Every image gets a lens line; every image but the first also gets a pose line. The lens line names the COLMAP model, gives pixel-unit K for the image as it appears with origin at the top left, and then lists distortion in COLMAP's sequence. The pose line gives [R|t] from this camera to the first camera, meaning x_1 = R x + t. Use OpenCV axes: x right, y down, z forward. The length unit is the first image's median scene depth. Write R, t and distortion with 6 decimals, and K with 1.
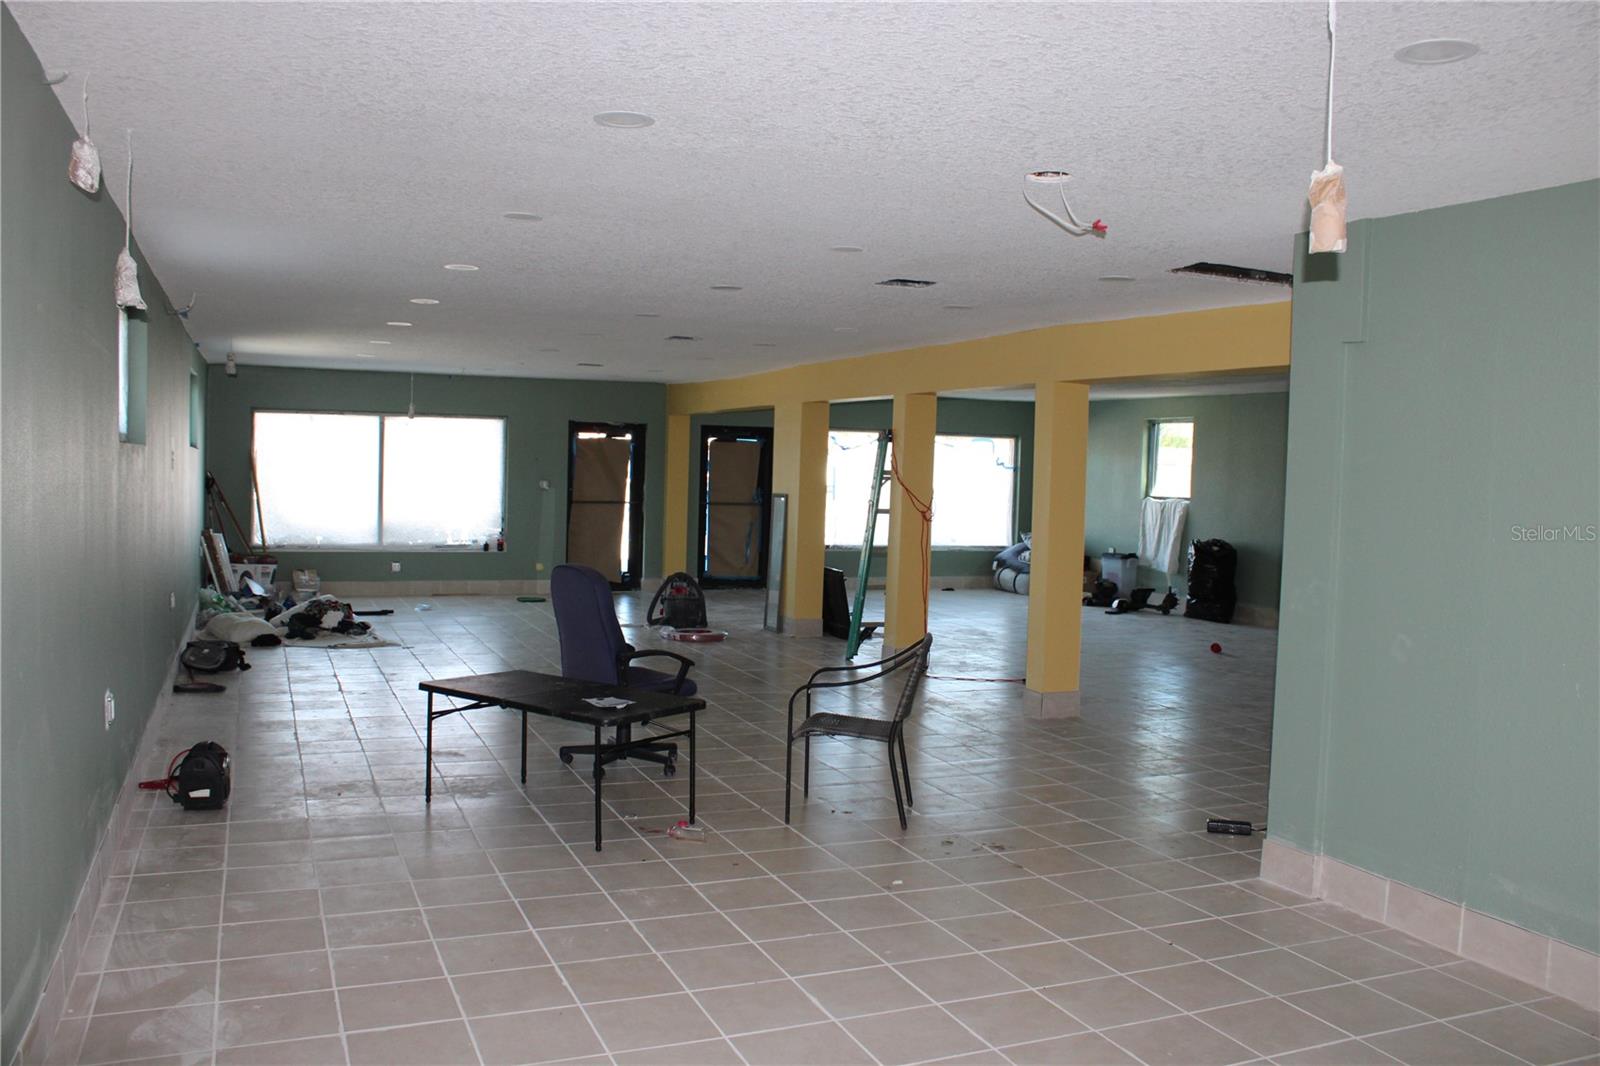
lens RADIAL K [[1345.3, 0, 800.8], [0, 1345.3, 520.6], [0, 0, 1]] dist [-0.125983, 0.000820]
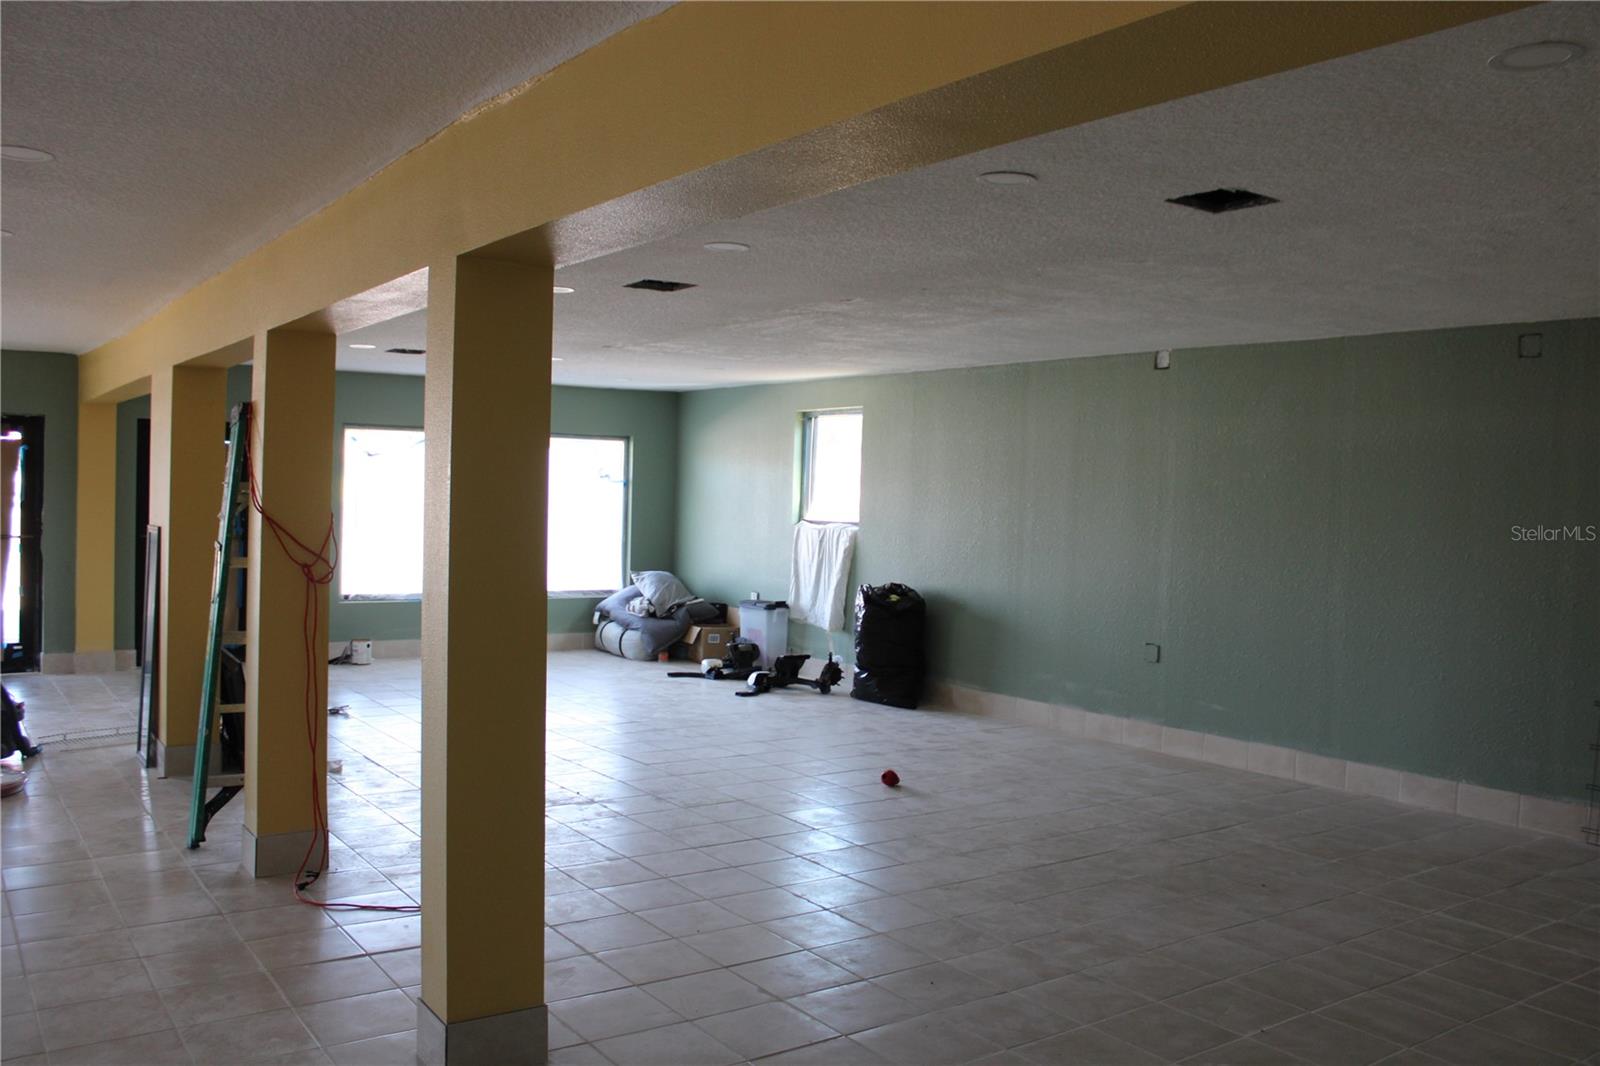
lens RADIAL K [[1345.3, 0, 798.7], [0, 1345.3, 538.4], [0, 0, 1]] dist [-0.125983, 0.000820]
pose [[0.975986, -0.010249, 0.217591, 0.106444], [0.010147, 0.999947, 0.001588, -0.009943], [-0.217595, 0.000658, 0.976039, 0.314206]]
